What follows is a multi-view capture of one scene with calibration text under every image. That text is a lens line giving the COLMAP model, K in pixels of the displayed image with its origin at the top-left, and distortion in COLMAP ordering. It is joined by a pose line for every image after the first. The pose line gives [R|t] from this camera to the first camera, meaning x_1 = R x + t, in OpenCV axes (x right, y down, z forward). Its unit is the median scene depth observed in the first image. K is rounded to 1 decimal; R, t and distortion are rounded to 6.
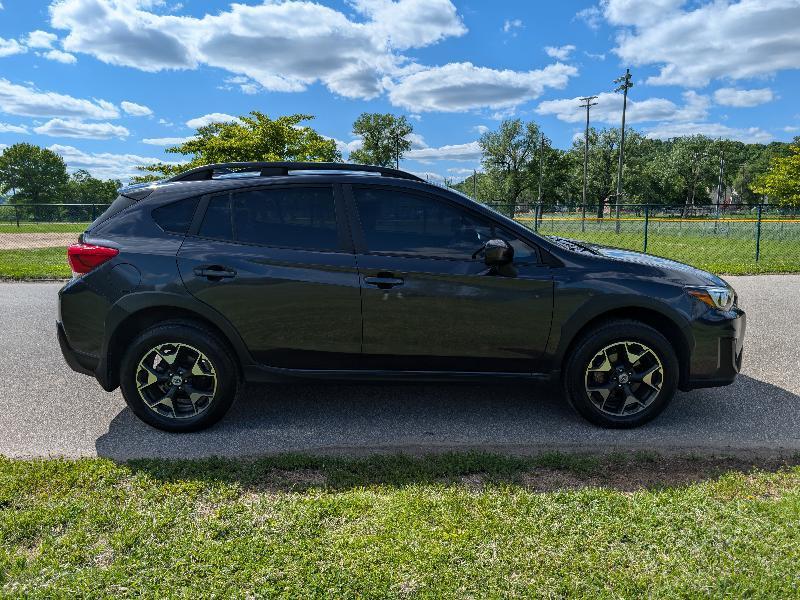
lens RADIAL K [[588.6, 0, 412.0], [0, 588.6, 300.1], [0, 0, 1]] dist [-0.000270, -0.004179]
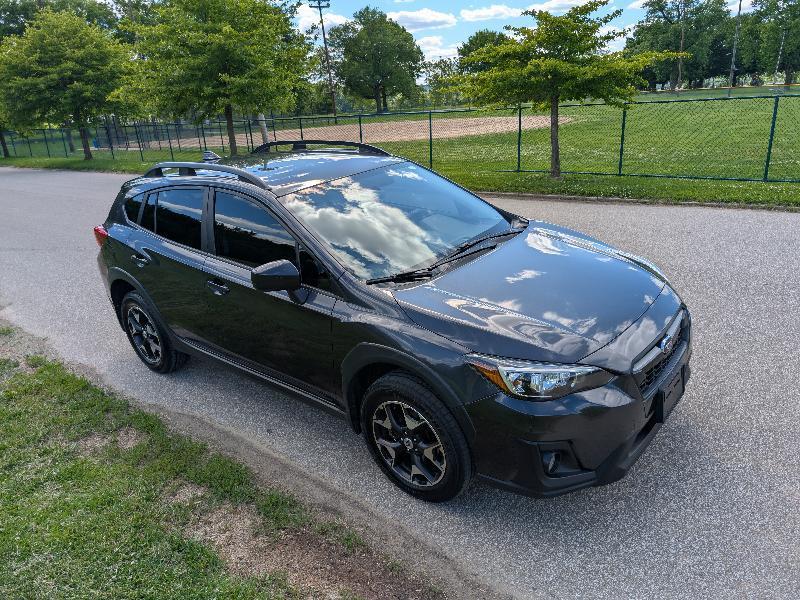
lens RADIAL K [[592.2, 0, 399.8], [0, 592.2, 289.2], [0, 0, 1]] dist [0.006402, 0.002420]
pose [[0.738619, 0.160039, -0.654851, 0.851244], [-0.032927, 0.978817, 0.202074, -0.243355], [0.673318, -0.127694, 0.728242, 0.407105]]
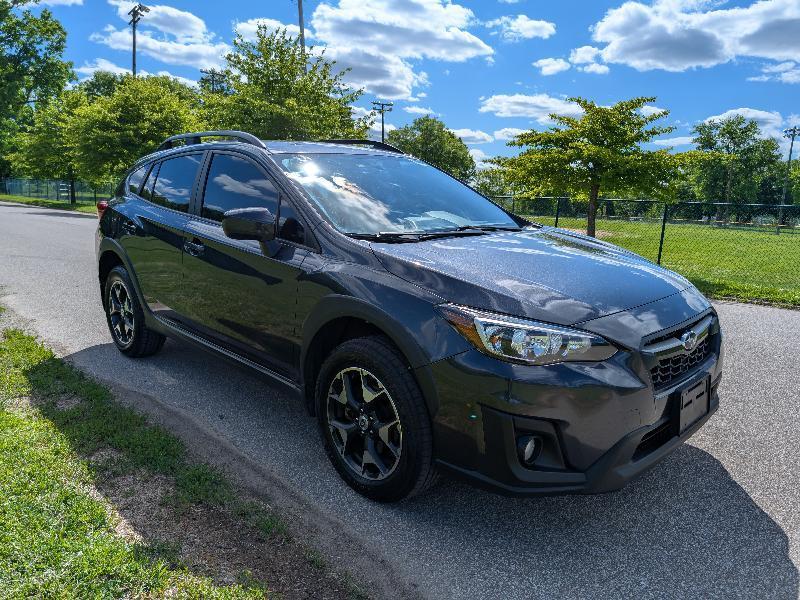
lens RADIAL K [[587.9, 0, 390.5], [0, 587.9, 280.5], [0, 0, 1]] dist [0.013159, 0.003501]
pose [[0.670813, 0.132060, -0.729774, 0.851360], [-0.156907, 0.987015, 0.034381, -0.058603], [0.724838, 0.091443, 0.682823, 0.530177]]
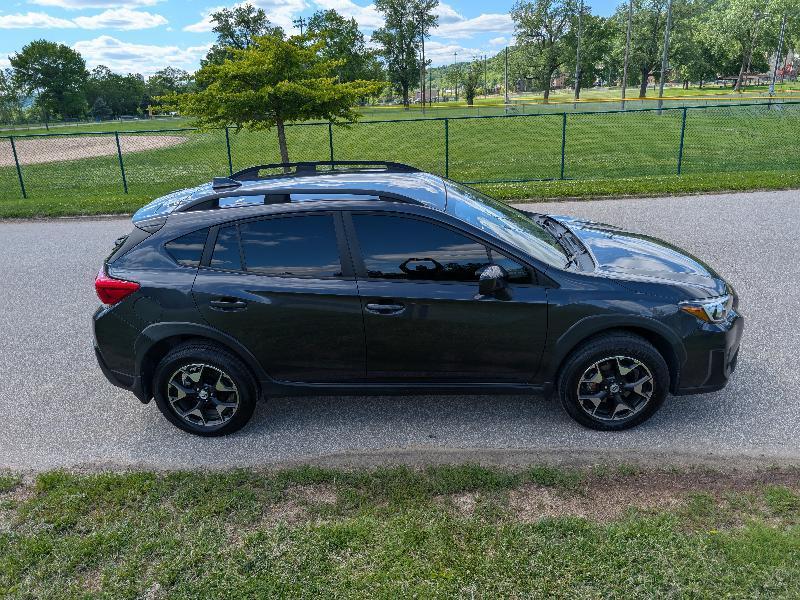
lens RADIAL K [[590.4, 0, 400.0], [0, 590.4, 300.0], [0, 0, 1]] dist [0.002955, -0.009299]
pose [[0.996962, -0.018557, -0.075652, 0.057747], [0.032651, 0.981323, 0.189578, -0.232094], [0.070721, -0.191473, 0.978947, -0.033149]]
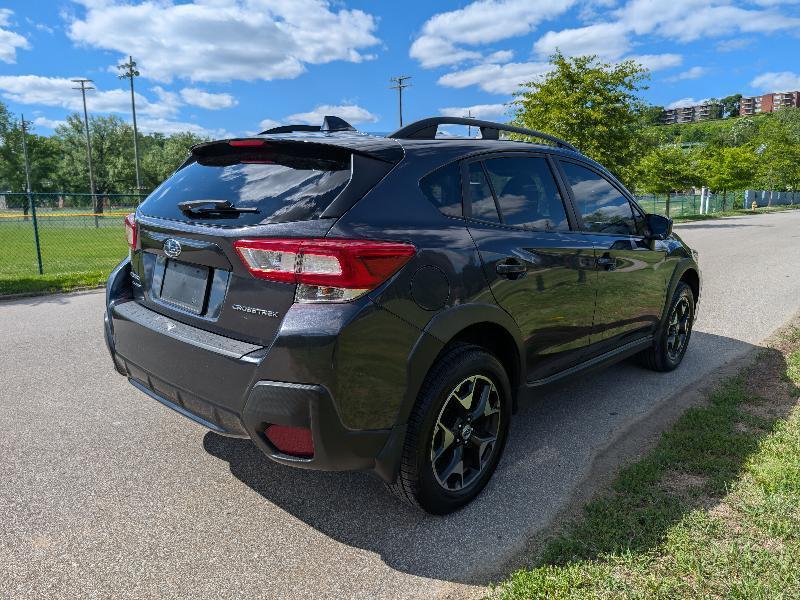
lens RADIAL K [[588.6, 0, 412.0], [0, 588.6, 300.1], [0, 0, 1]] dist [-0.000270, -0.004179]
pose [[0.679626, -0.126147, 0.722630, -0.885148], [0.119869, 0.990960, 0.060253, -0.059932], [-0.723698, 0.045672, 0.688604, 0.555701]]
